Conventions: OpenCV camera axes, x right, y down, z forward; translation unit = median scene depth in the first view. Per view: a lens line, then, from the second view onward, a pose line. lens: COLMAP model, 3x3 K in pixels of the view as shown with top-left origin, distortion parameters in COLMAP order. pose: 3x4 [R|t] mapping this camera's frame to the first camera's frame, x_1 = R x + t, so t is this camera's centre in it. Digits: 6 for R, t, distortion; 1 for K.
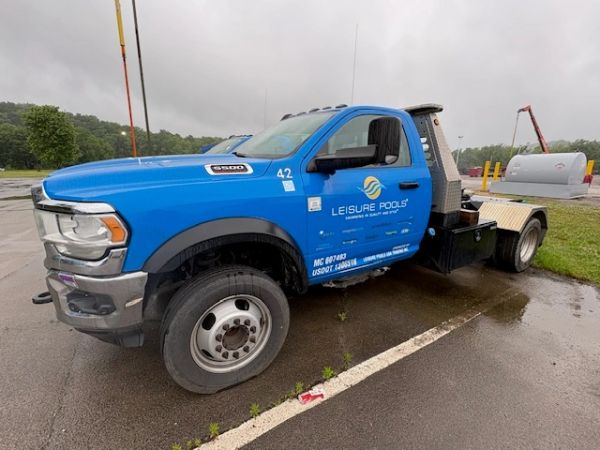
lens RADIAL K [[263.5, 0, 300.0], [0, 263.5, 225.0], [0, 0, 1]] dist [-0.002786, 0.000459]
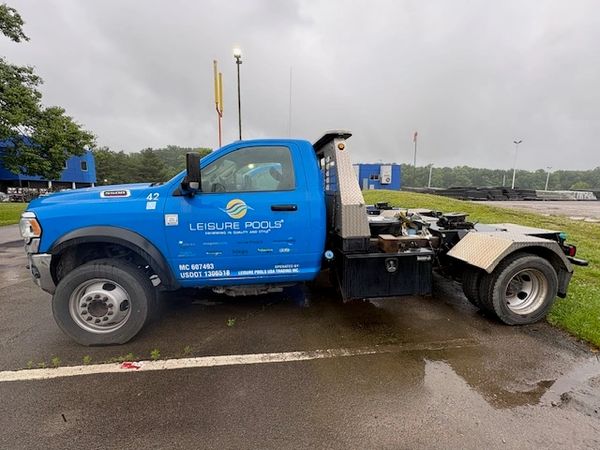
lens RADIAL K [[263.5, 0, 300.0], [0, 263.5, 225.0], [0, 0, 1]] dist [-0.002786, 0.000459]
pose [[0.913034, 0.041899, -0.405726, 1.043427], [-0.079733, 0.993854, -0.076795, -0.004267], [0.400014, 0.102466, 0.910763, 0.063441]]
